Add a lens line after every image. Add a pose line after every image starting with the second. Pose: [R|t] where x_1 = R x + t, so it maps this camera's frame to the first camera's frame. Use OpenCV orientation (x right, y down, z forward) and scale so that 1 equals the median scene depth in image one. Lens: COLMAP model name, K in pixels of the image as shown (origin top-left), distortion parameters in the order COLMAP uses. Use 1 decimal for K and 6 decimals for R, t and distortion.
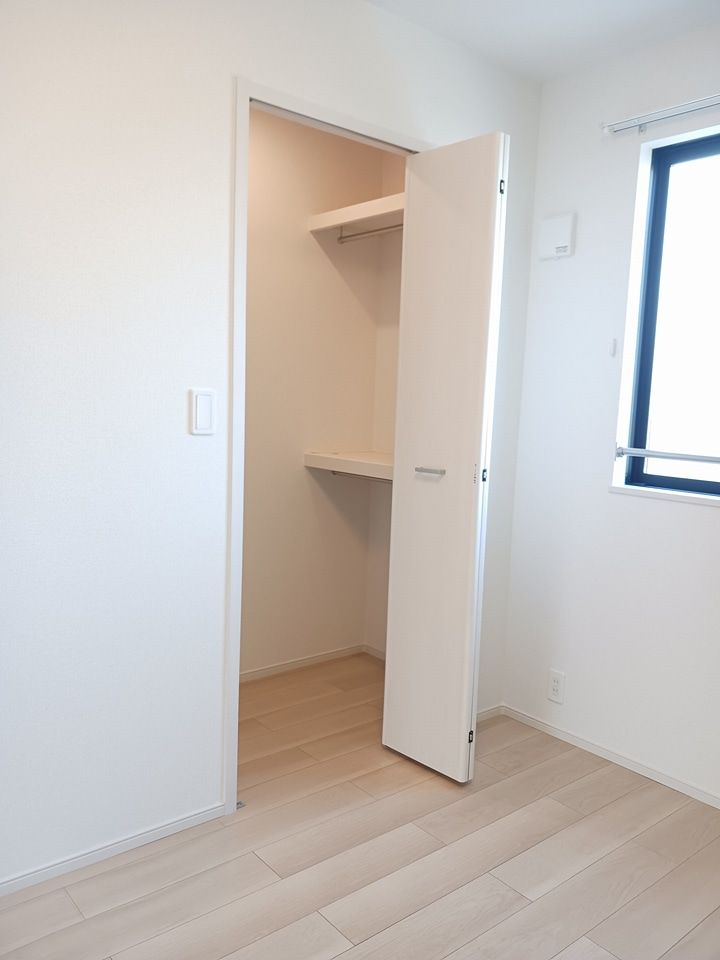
lens RADIAL K [[763.2, 0, 369.8], [0, 763.2, 484.9], [0, 0, 1]] dist [0.023305, -0.042408]
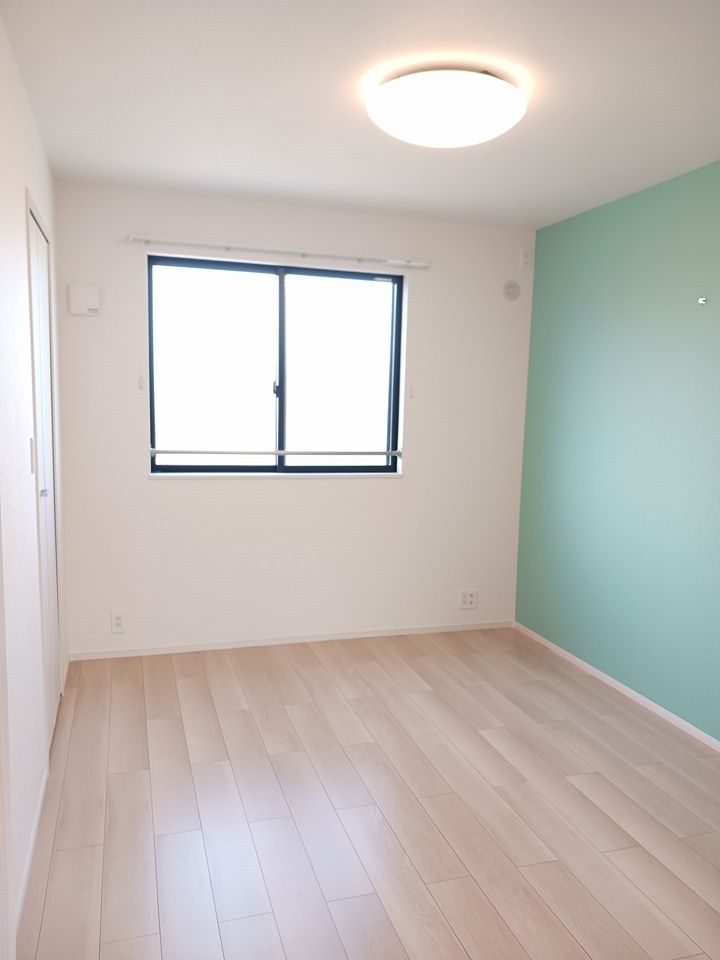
lens RADIAL K [[763.2, 0, 365.0], [0, 763.2, 486.3], [0, 0, 1]] dist [0.023305, -0.042408]
pose [[0.391318, -0.125551, 0.911651, -0.913380], [0.101436, 0.990498, 0.092869, -0.077414], [-0.914648, 0.056133, 0.400335, 0.016554]]
